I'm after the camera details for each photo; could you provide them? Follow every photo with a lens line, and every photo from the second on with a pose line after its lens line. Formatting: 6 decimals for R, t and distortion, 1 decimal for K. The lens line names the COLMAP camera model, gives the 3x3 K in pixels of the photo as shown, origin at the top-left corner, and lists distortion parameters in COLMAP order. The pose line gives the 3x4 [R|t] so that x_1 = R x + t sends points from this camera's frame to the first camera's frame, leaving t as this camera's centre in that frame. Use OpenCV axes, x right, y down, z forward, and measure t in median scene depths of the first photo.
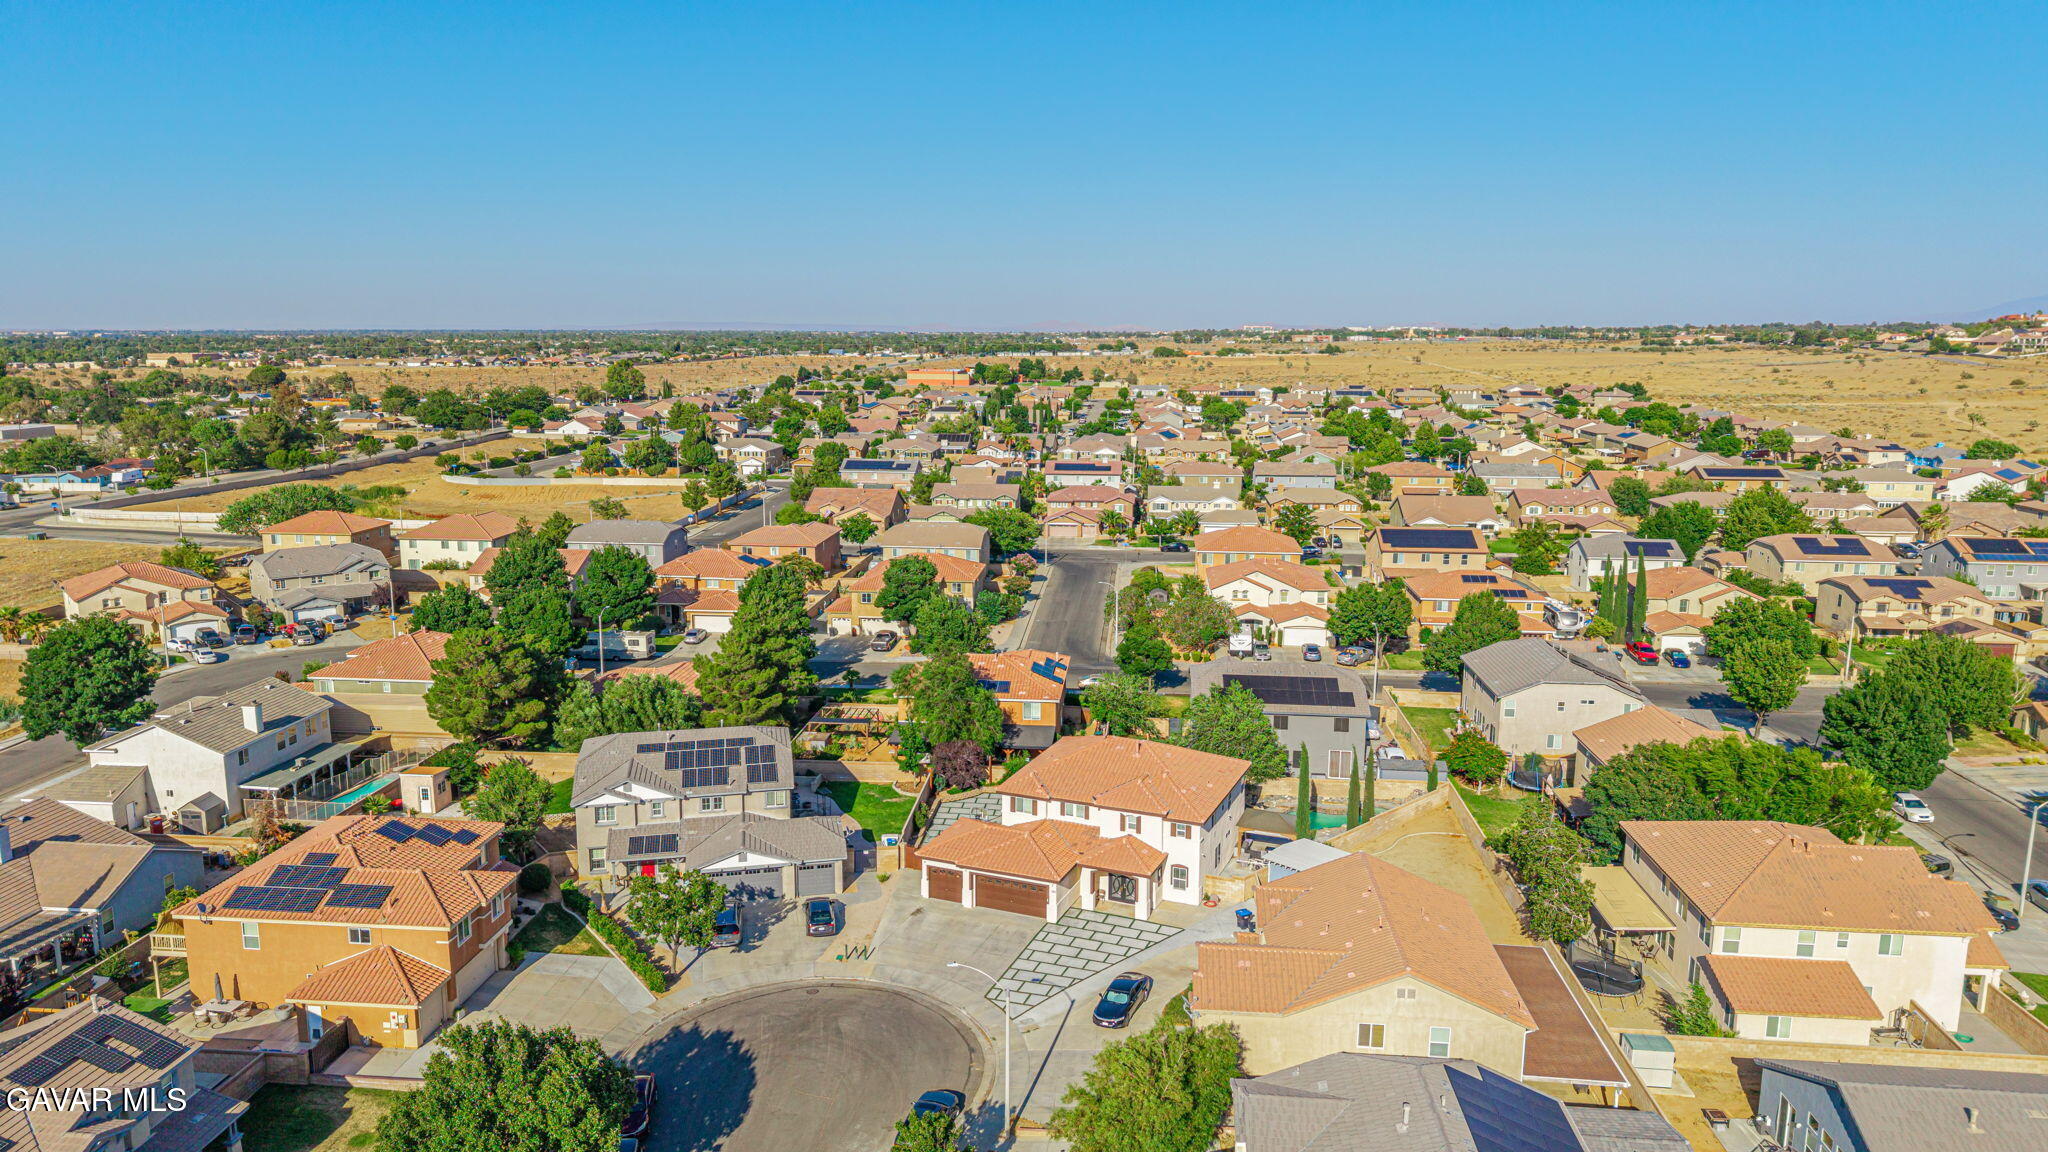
lens RADIAL K [[1366.7, 0, 1024.0], [0, 1366.7, 576.0], [0, 0, 1]] dist [0.042819, -0.039833]
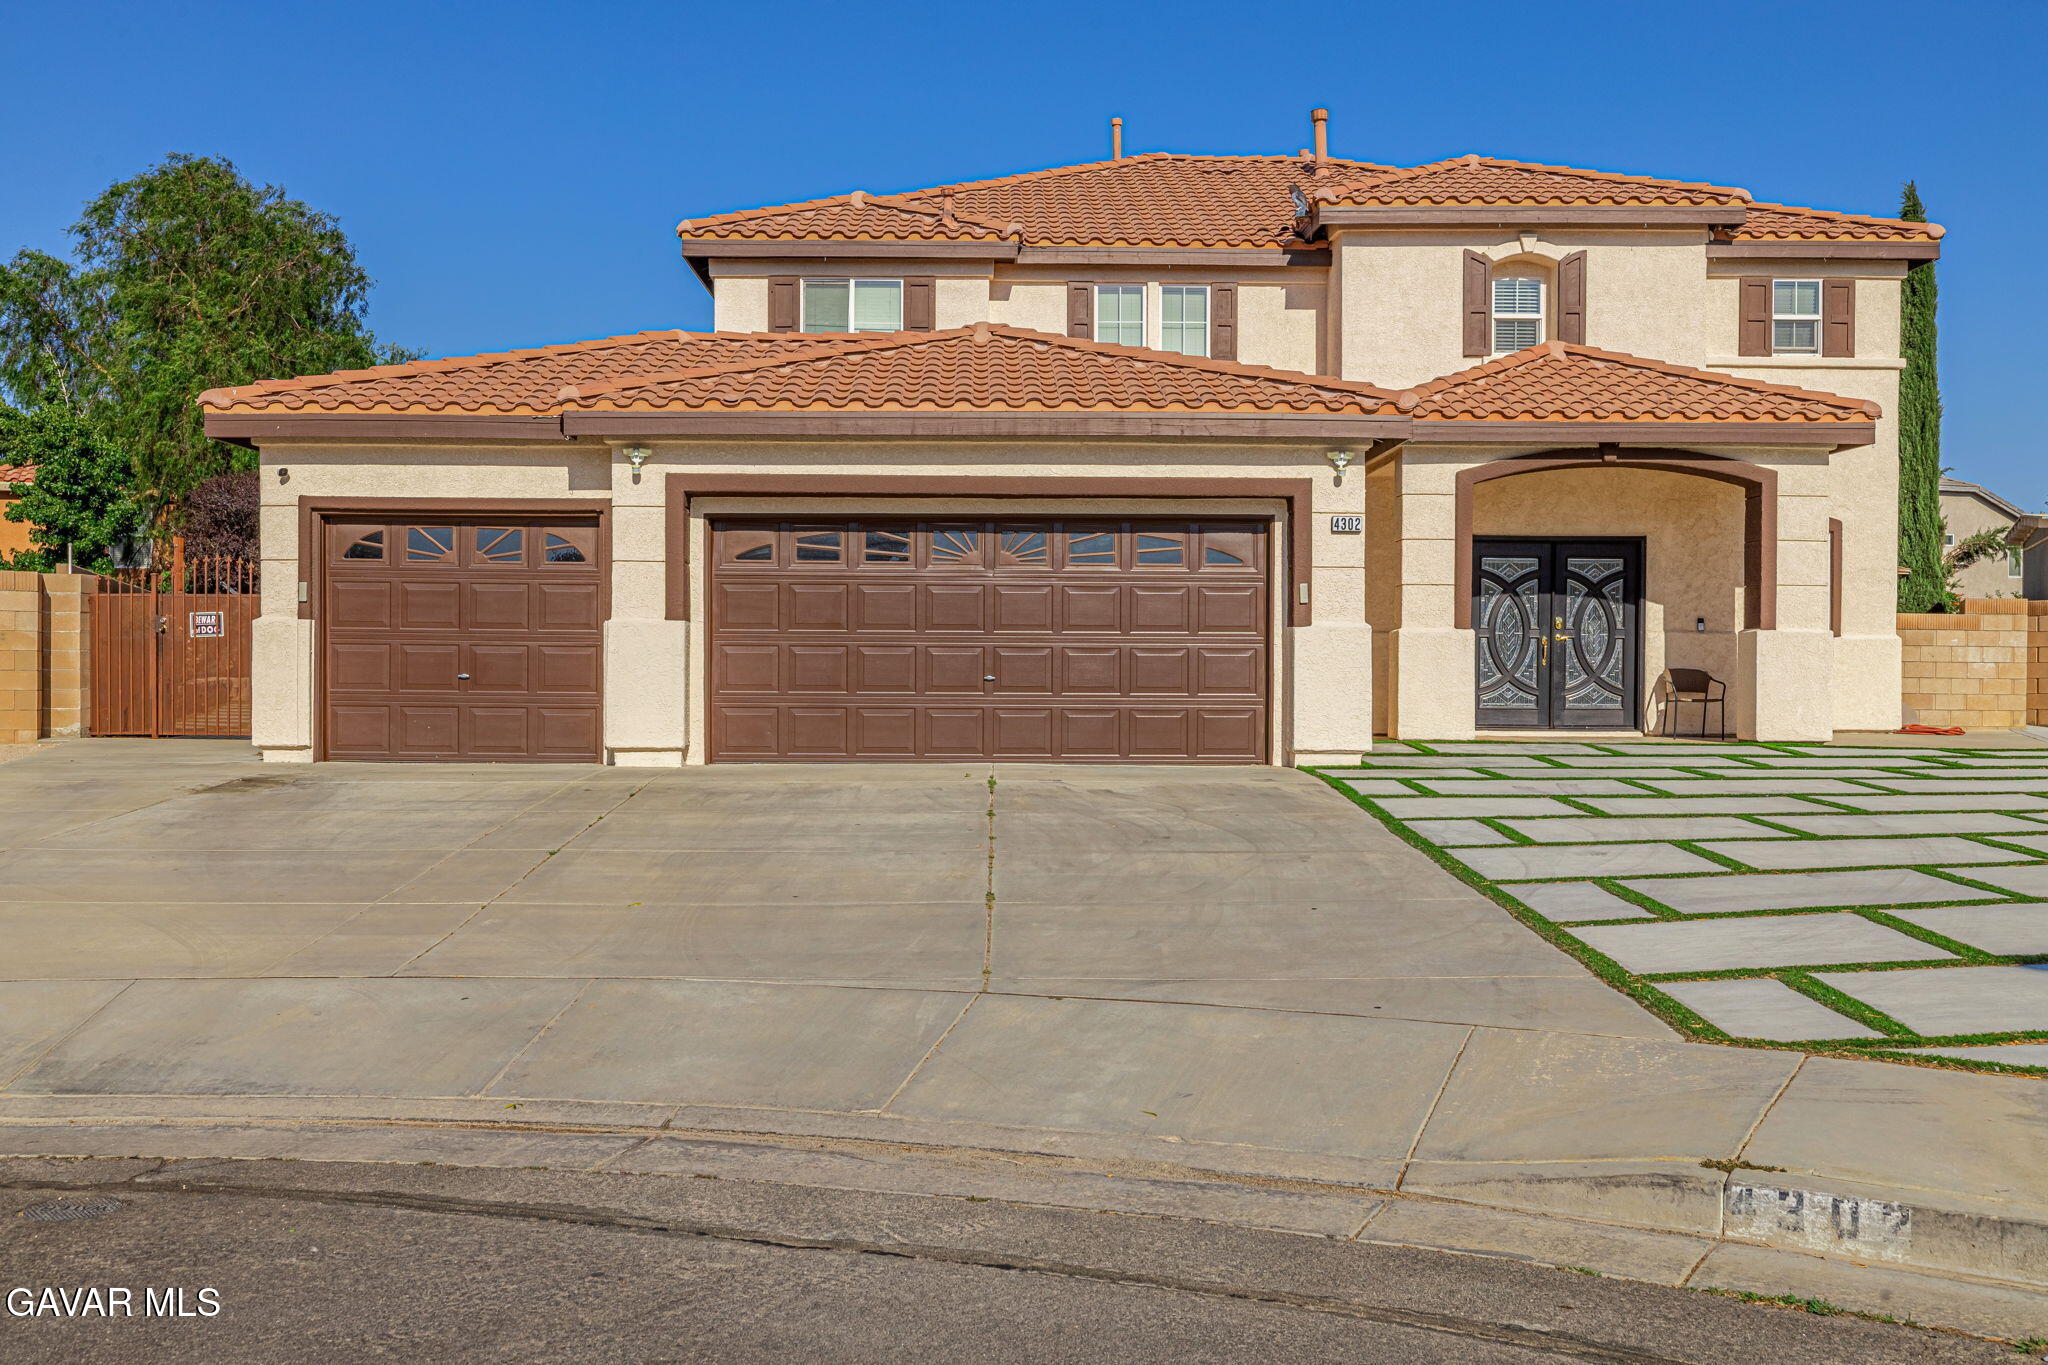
lens RADIAL K [[1919.5, 0, 1017.8], [0, 1919.5, 680.2], [0, 0, 1]] dist [-0.088666, 0.278572]
pose [[0.912684, -0.008186, 0.408585, -0.083213], [0.082560, 0.982878, -0.164729, 0.264785], [-0.400240, 0.184078, 0.897732, 0.815569]]
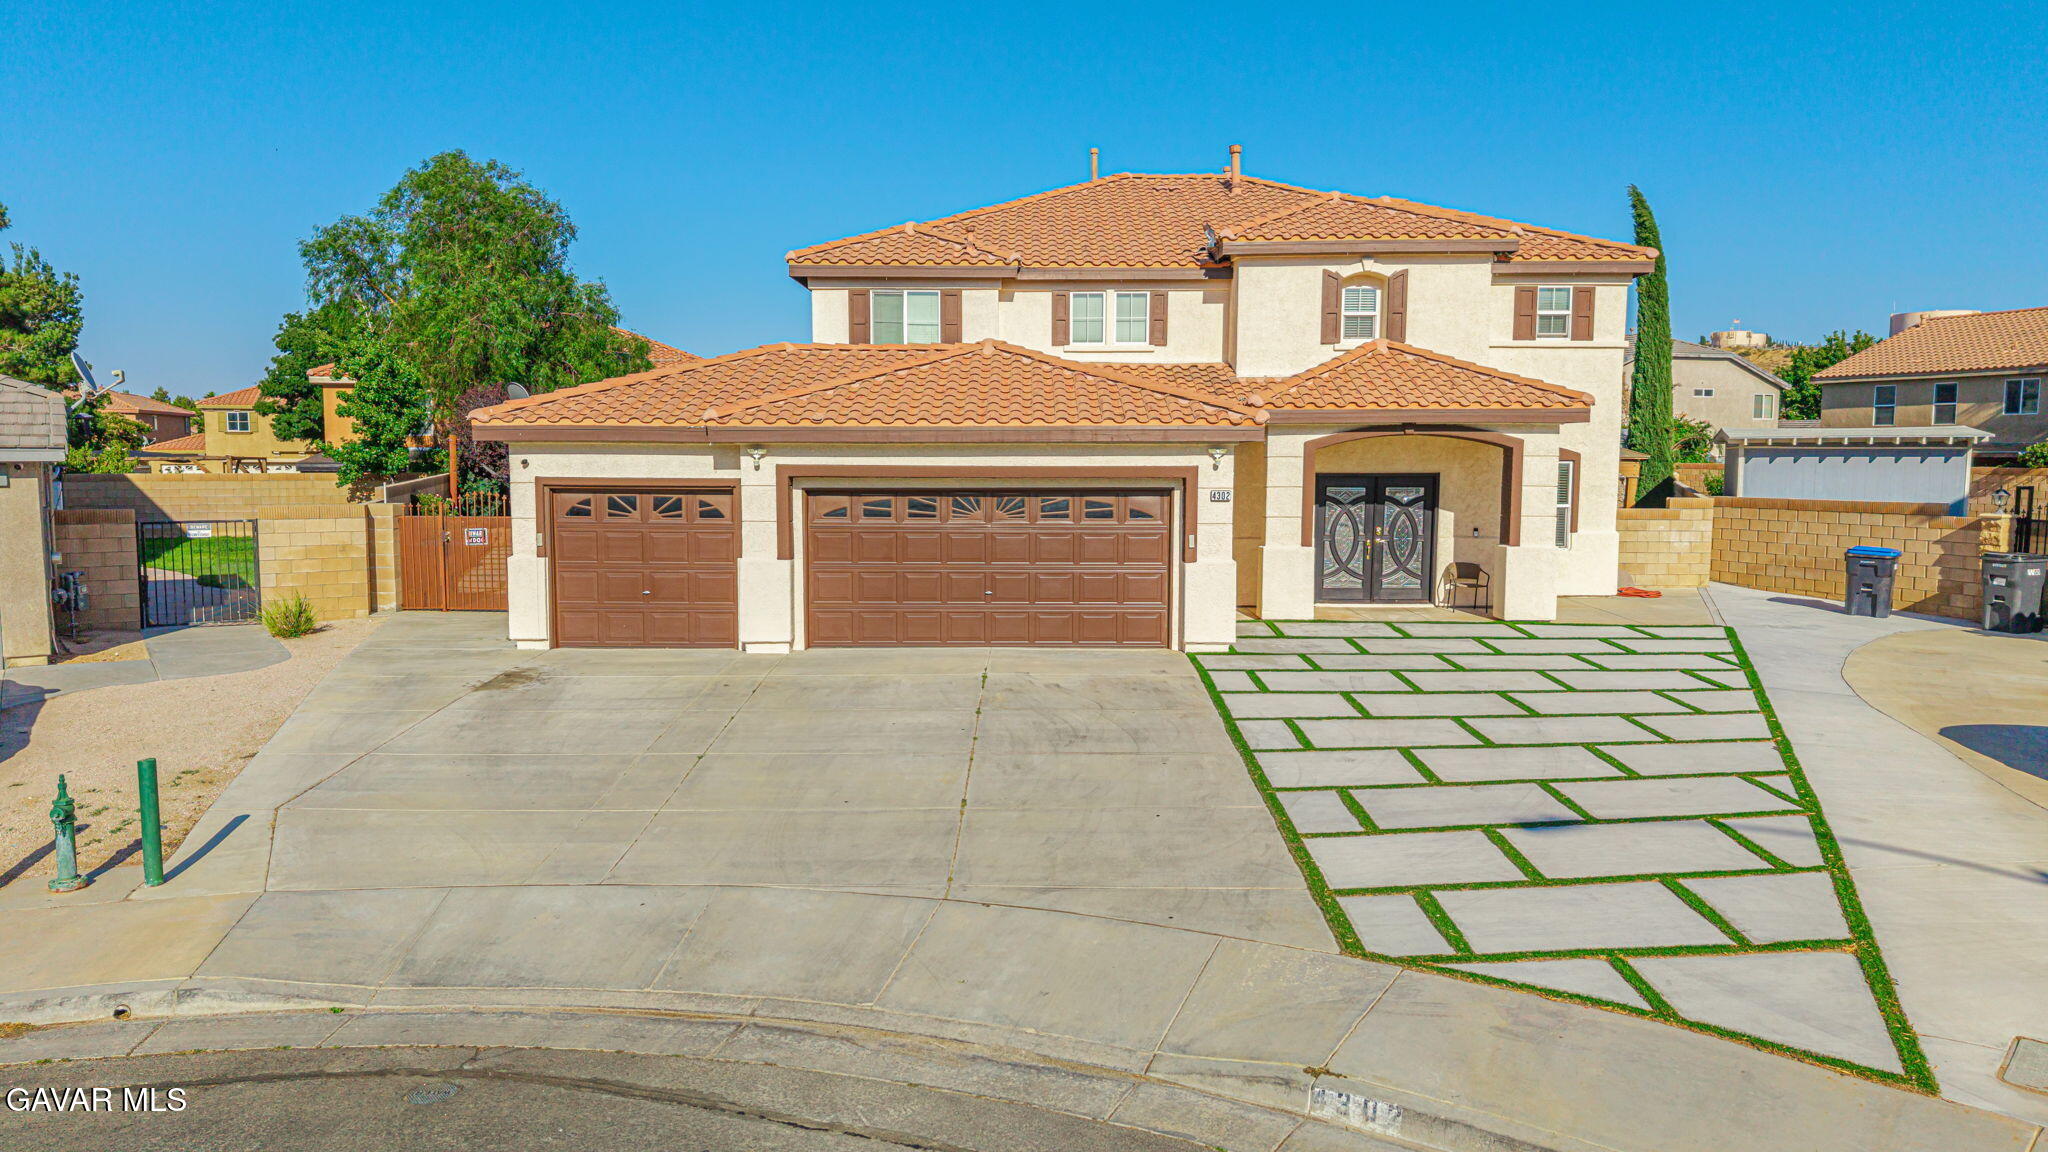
lens RADIAL K [[1366.7, 0, 1024.0], [0, 1366.7, 576.0], [0, 0, 1]] dist [0.042819, -0.039833]
pose [[0.920699, -0.040462, 0.388169, -0.084079], [0.079045, 0.993330, -0.083943, 0.248747], [-0.382184, 0.107969, 0.917757, 0.793673]]
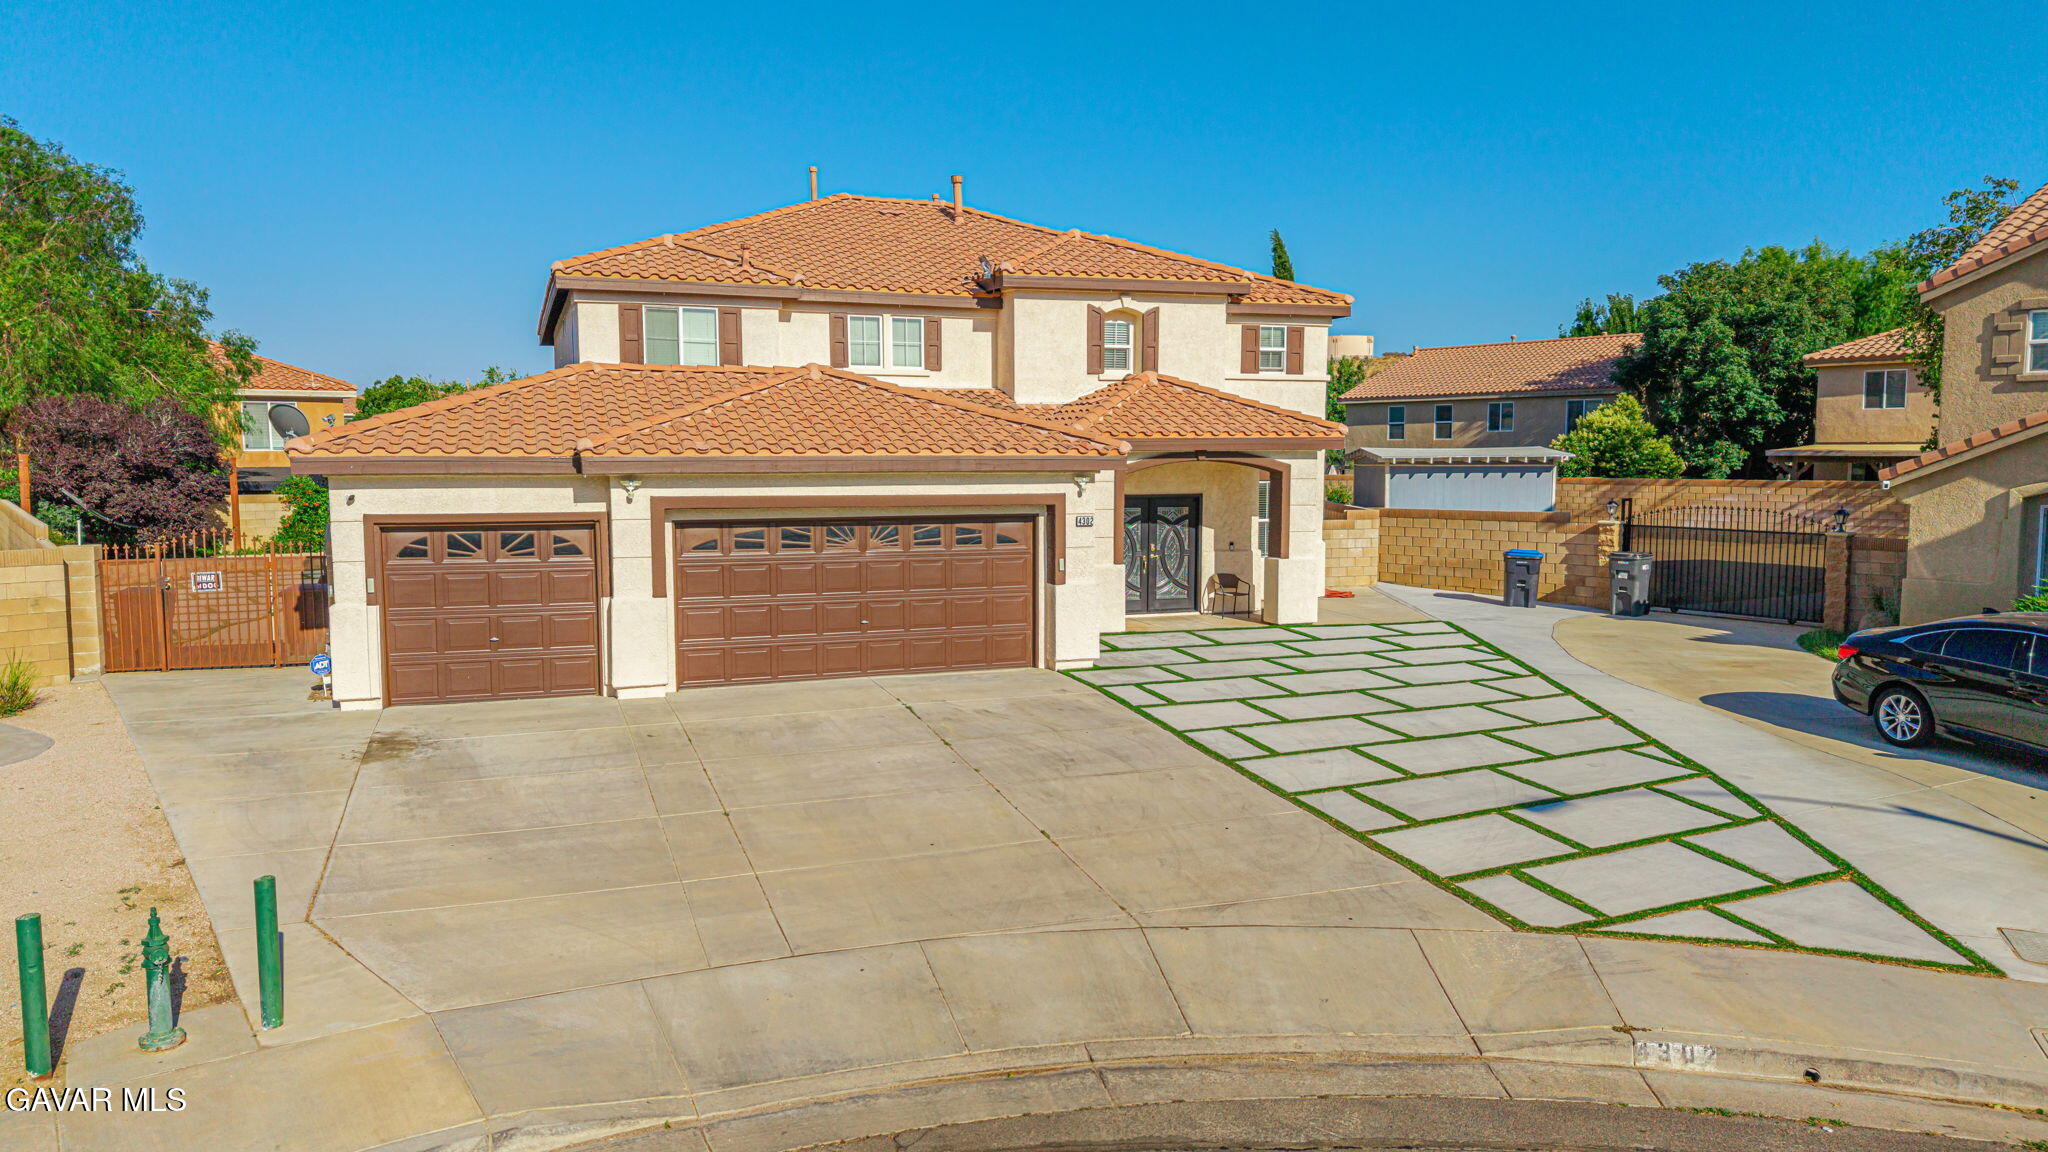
lens RADIAL K [[1365.3, 0, 1037.8], [0, 1365.3, 568.3], [0, 0, 1]] dist [0.052392, -0.061322]
pose [[0.723314, -0.063842, 0.687561, -0.130560], [0.137653, 0.989063, -0.052974, 0.240085], [-0.676660, 0.132962, 0.724191, 0.817513]]
